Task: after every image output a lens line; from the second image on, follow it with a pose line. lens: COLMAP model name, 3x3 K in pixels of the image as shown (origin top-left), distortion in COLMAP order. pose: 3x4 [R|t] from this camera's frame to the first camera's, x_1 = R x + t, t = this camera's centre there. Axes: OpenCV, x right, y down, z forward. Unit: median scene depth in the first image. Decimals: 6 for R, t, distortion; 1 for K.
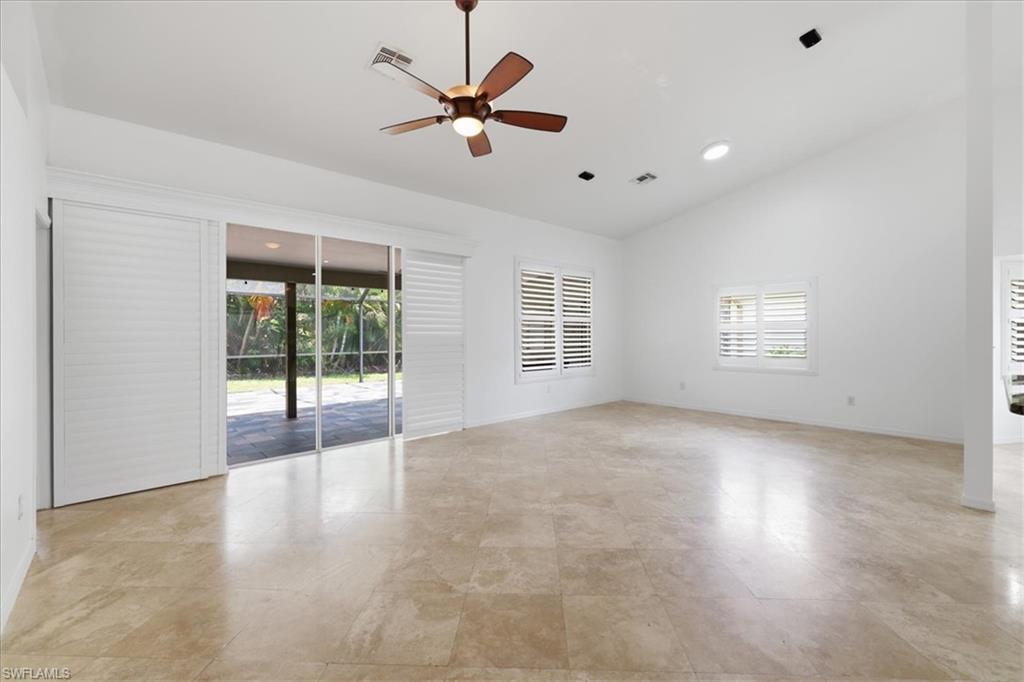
lens RADIAL K [[432.5, 0, 512.8], [0, 432.5, 335.4], [0, 0, 1]] dist [-0.001198, 0.000215]
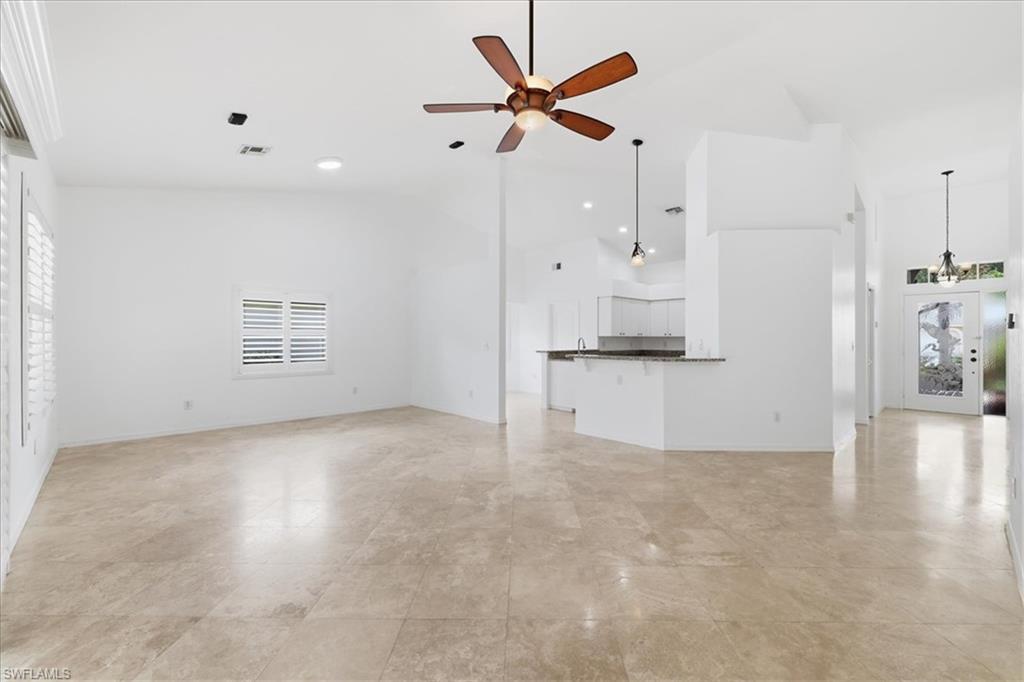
lens RADIAL K [[431.3, 0, 515.9], [0, 431.3, 340.2], [0, 0, 1]] dist [-0.001887, -0.000275]
pose [[-0.031225, -0.001238, 0.999512, -1.095874], [0.004868, 0.999987, 0.001390, 0.001738], [-0.999501, 0.004909, -0.031218, 1.113353]]
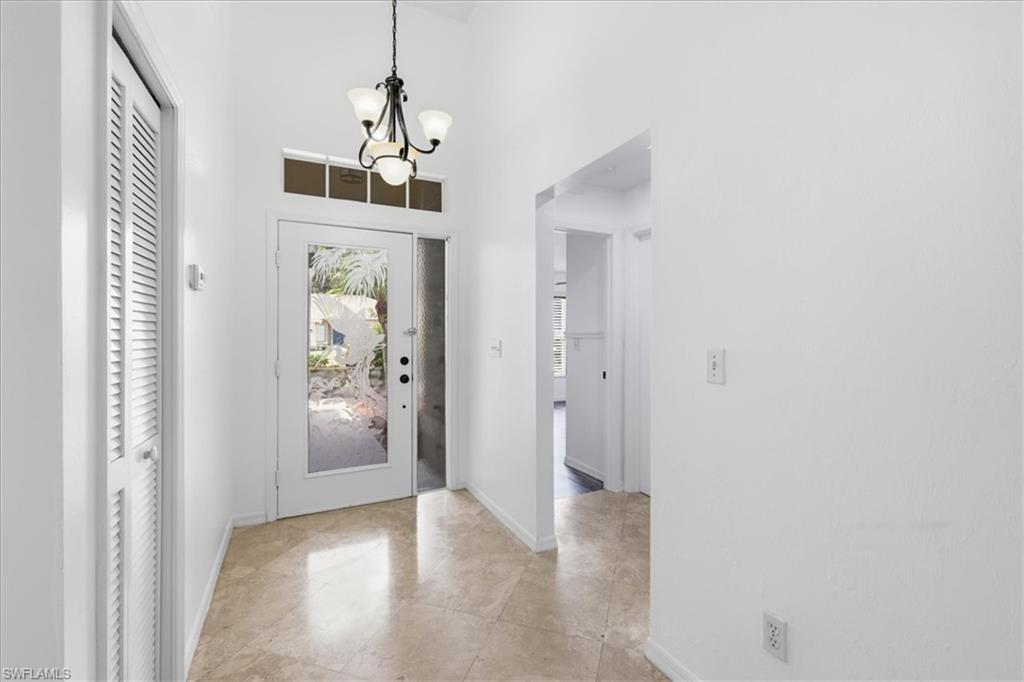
lens RADIAL K [[432.5, 0, 512.8], [0, 432.5, 335.4], [0, 0, 1]] dist [-0.001198, 0.000215]
pose [[-0.963358, -0.004401, 0.268184, -0.621733], [-0.000420, 0.999889, 0.014899, 0.000314], [-0.268220, 0.014241, -0.963252, 0.672986]]
